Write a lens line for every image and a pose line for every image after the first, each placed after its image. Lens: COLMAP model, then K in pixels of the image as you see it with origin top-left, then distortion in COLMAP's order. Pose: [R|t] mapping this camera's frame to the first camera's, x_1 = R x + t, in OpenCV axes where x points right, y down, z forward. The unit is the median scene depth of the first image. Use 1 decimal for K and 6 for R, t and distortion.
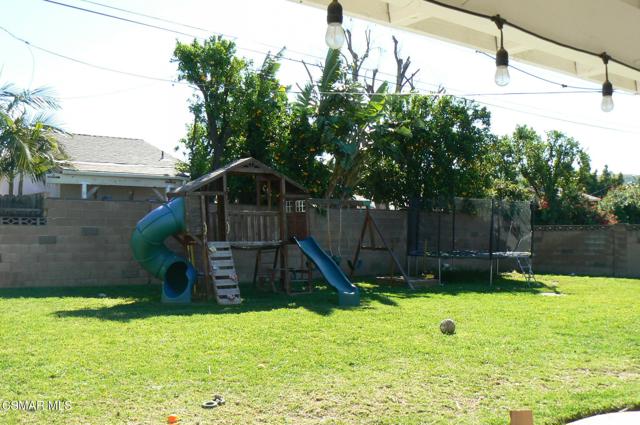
lens RADIAL K [[705.7, 0, 320.0], [0, 705.7, 212.5], [0, 0, 1]] dist [-0.120636, 0.023705]
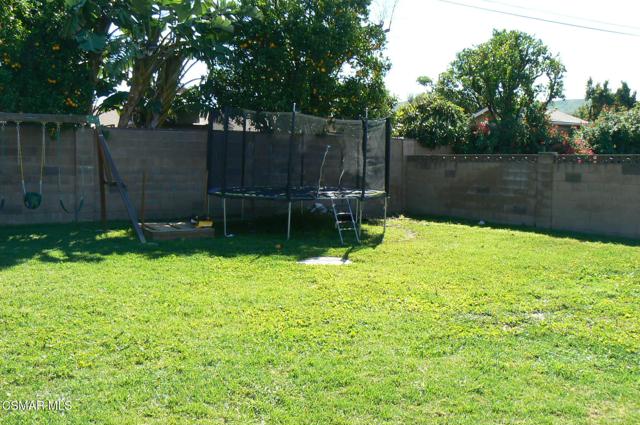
lens RADIAL K [[705.7, 0, 320.0], [0, 705.7, 212.5], [0, 0, 1]] dist [-0.120636, 0.023705]
pose [[0.991460, 0.019018, -0.129014, 0.279404], [-0.006096, 0.994986, 0.099824, 0.006772], [0.130265, -0.098185, 0.986606, 0.250192]]
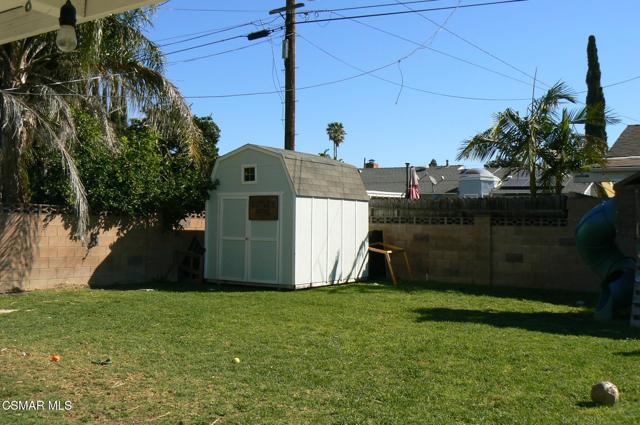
lens RADIAL K [[705.7, 0, 320.0], [0, 705.7, 212.5], [0, 0, 1]] dist [-0.120636, 0.023705]
pose [[0.344781, -0.012349, -0.938602, 1.050208], [-0.002962, 0.999894, -0.014244, 0.035845], [0.938678, 0.007691, 0.344708, 0.896879]]
